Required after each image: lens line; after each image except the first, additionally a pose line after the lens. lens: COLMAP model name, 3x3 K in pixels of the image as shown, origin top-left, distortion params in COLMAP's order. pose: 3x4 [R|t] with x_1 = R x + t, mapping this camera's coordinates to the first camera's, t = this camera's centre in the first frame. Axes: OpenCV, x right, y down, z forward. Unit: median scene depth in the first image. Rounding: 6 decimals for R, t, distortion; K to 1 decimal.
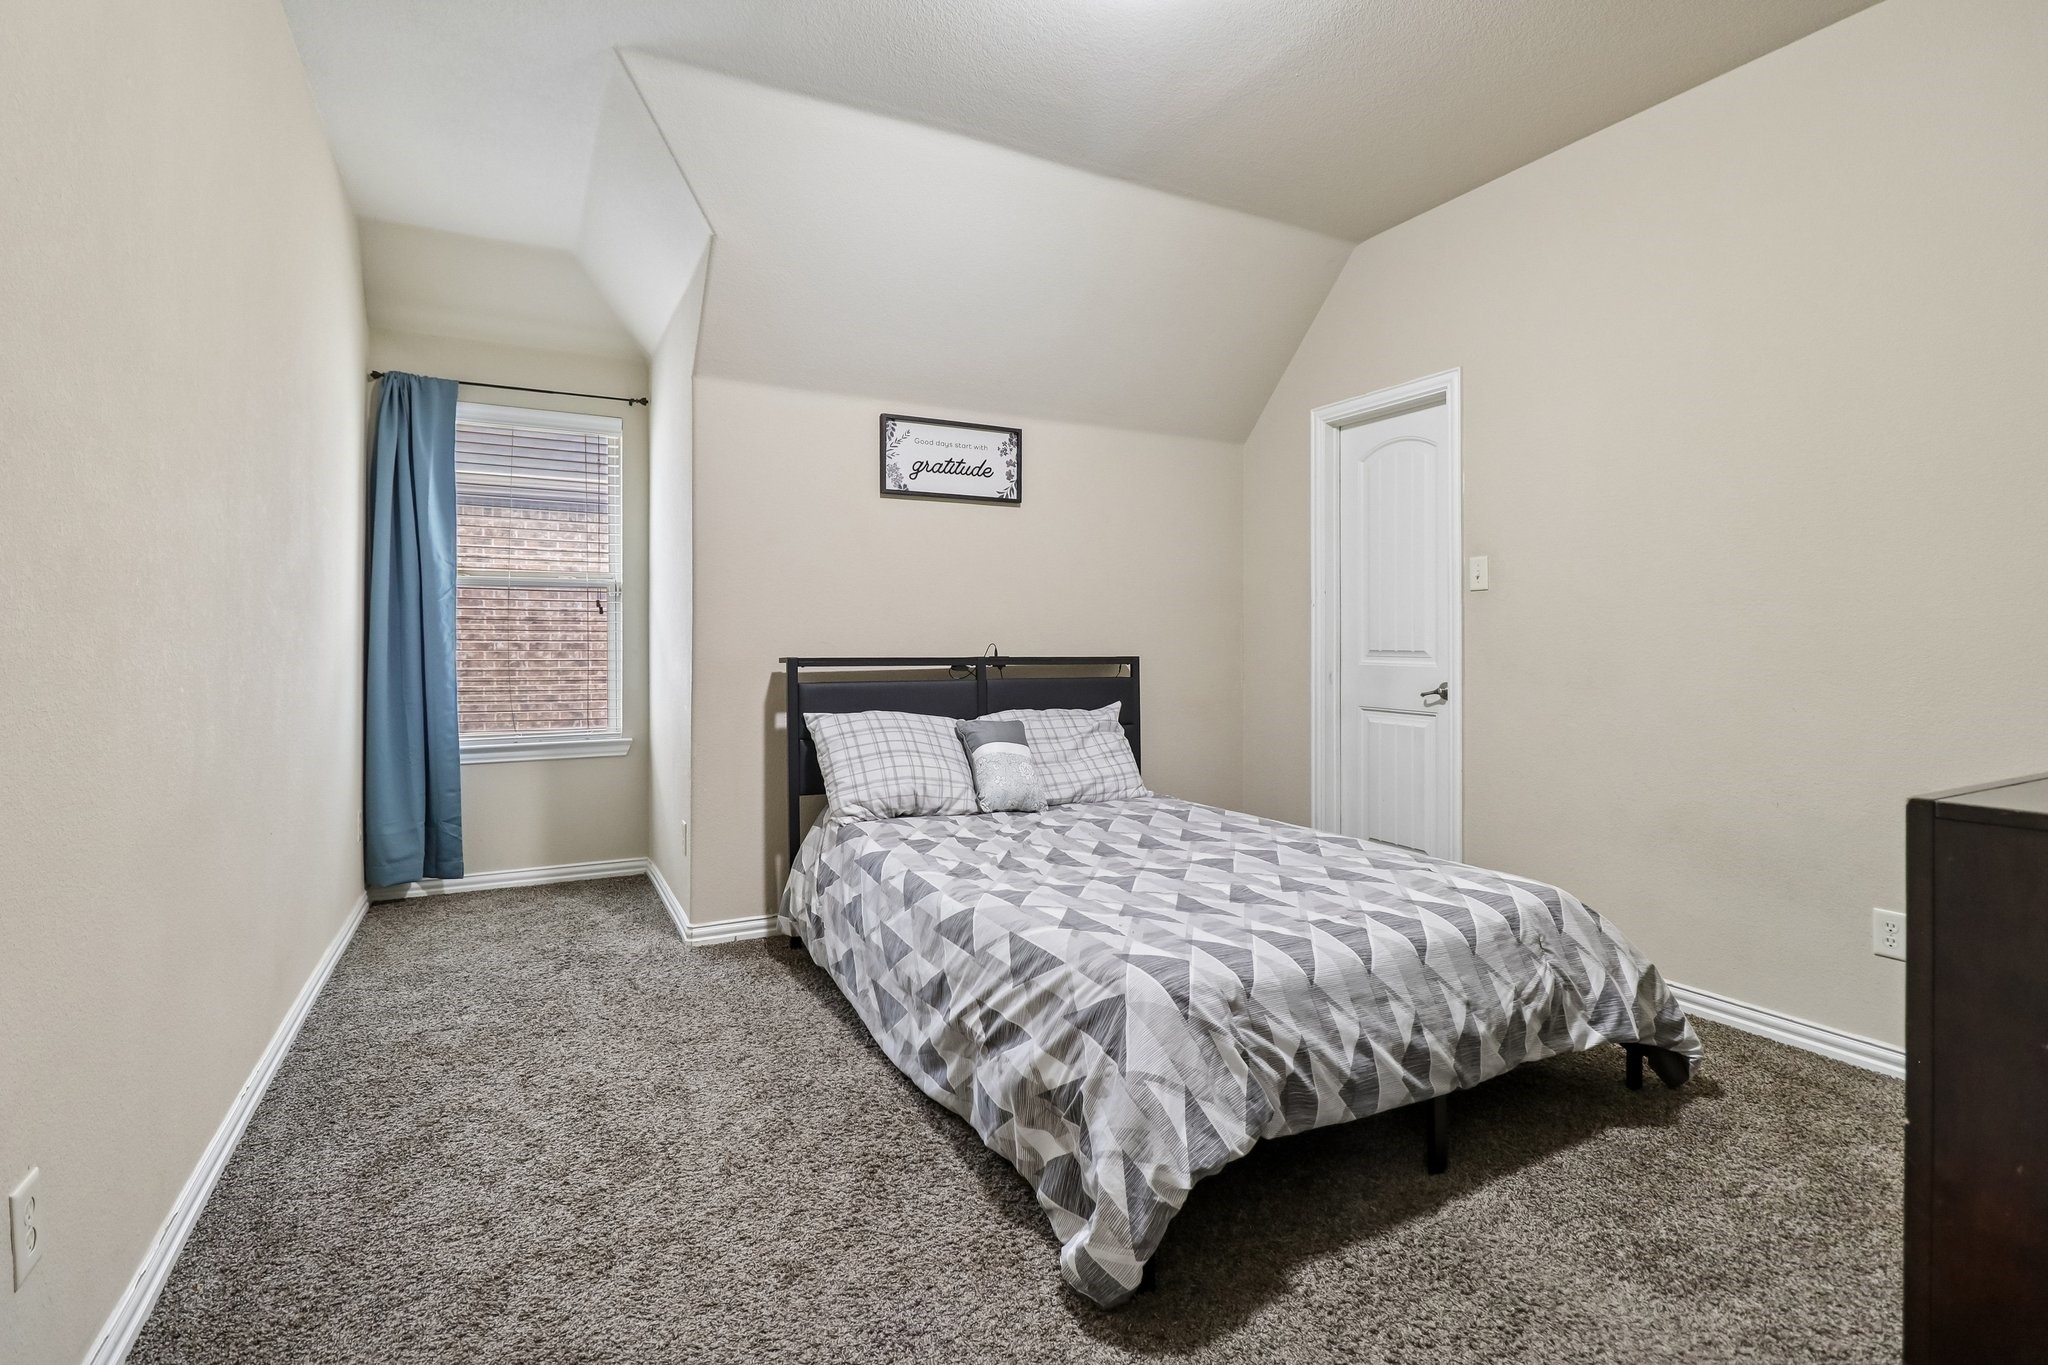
lens RADIAL K [[930.2, 0, 1037.4], [0, 930.2, 641.9], [0, 0, 1]] dist [0.008746, -0.010229]
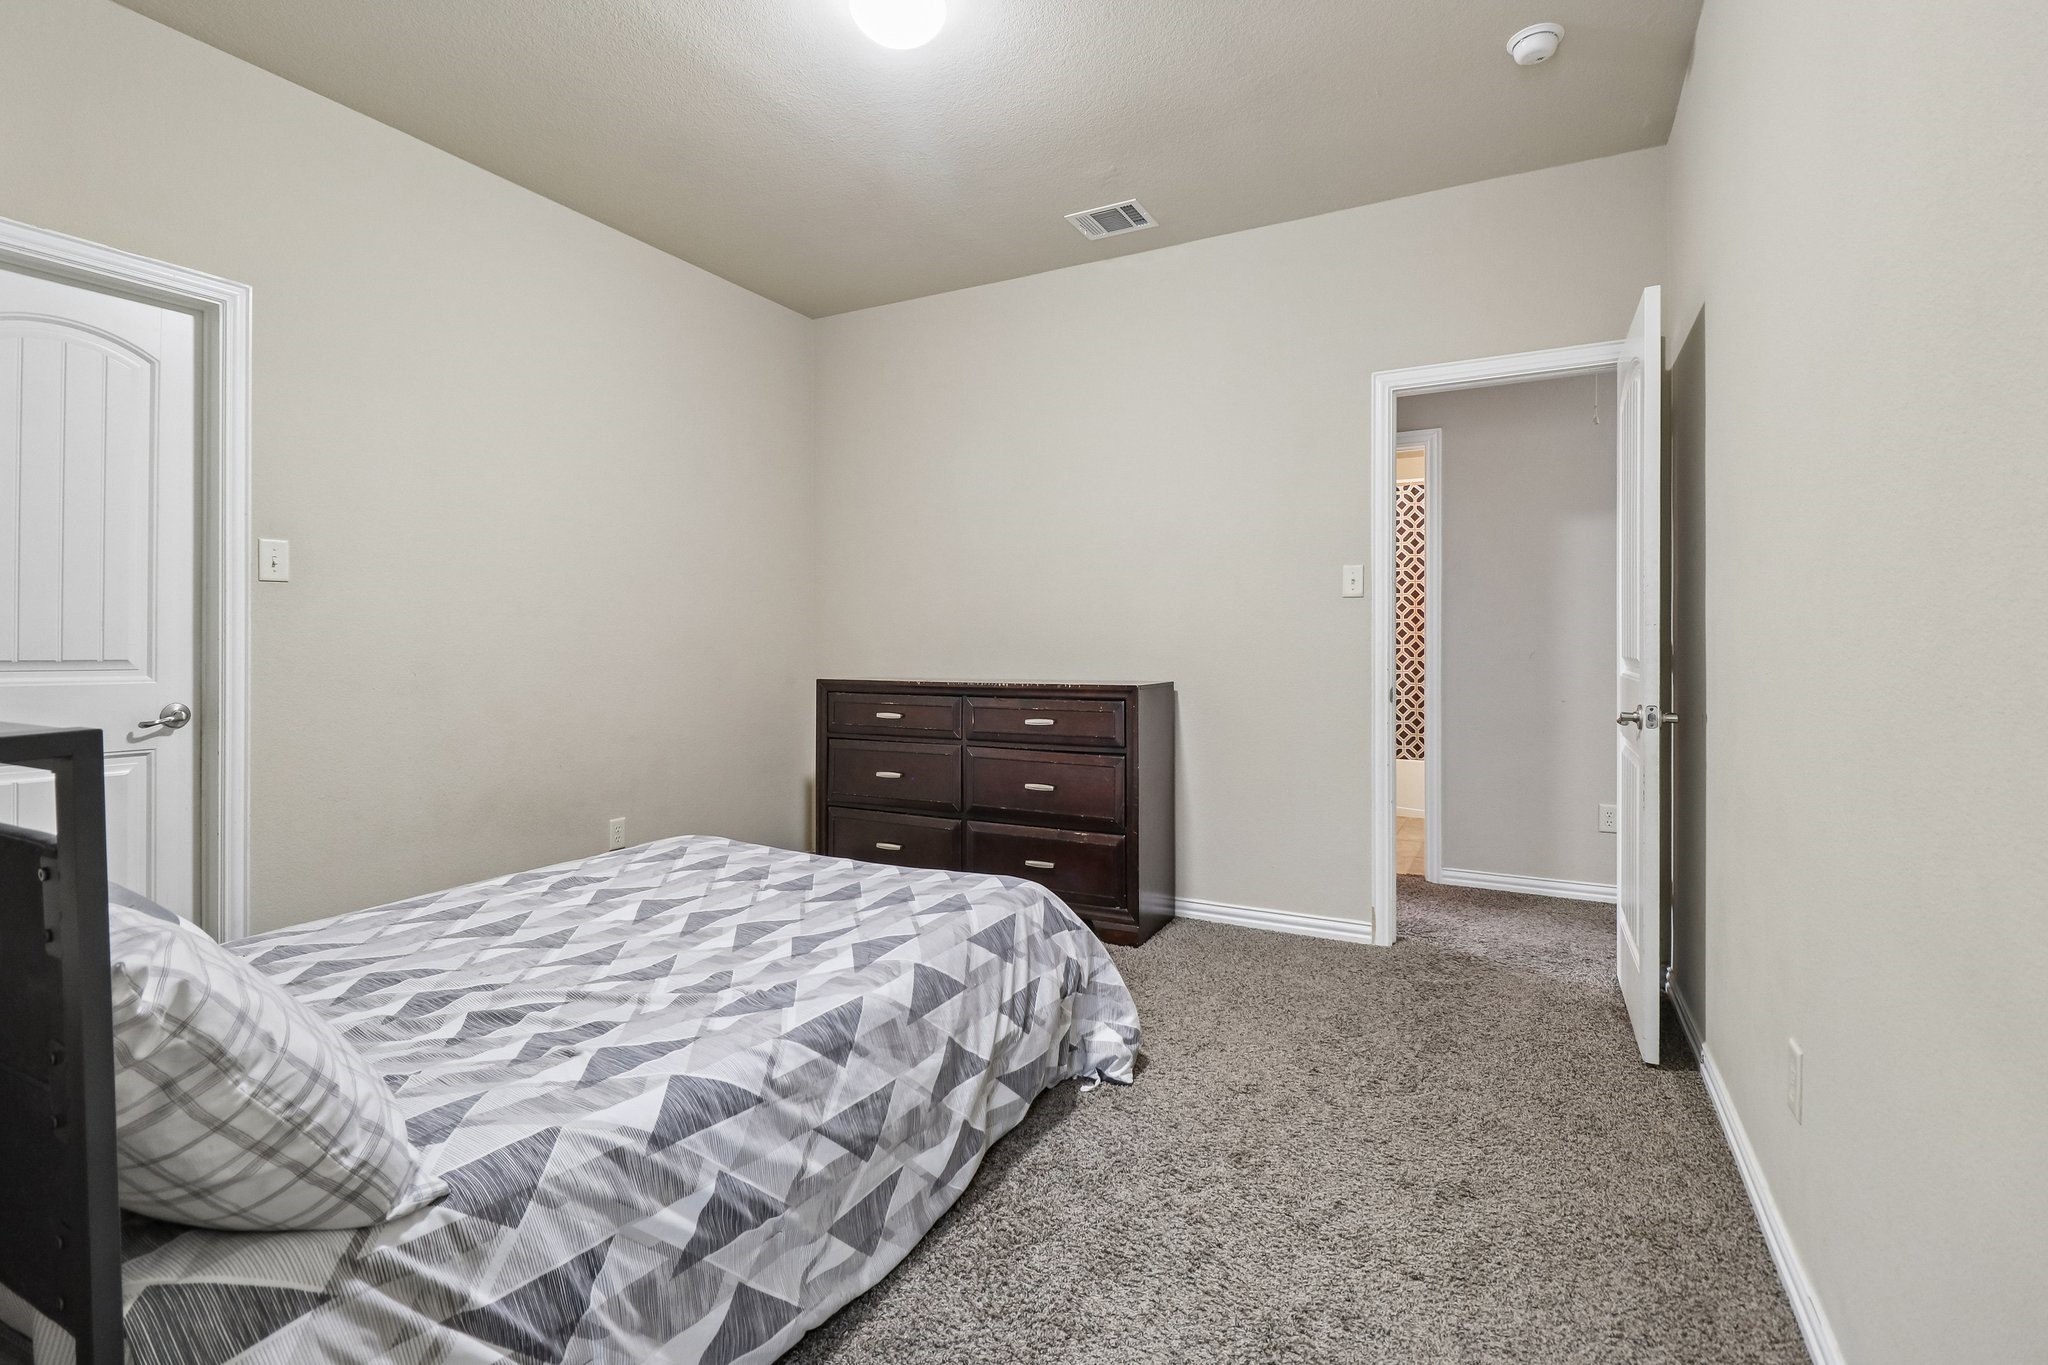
lens RADIAL K [[930.2, 0, 1037.4], [0, 930.2, 641.9], [0, 0, 1]] dist [0.008746, -0.010229]
pose [[-0.550325, 0.001265, 0.834950, -0.749429], [-0.000598, 0.999998, -0.001910, -0.003596], [-0.834950, -0.001550, -0.550323, 1.235370]]
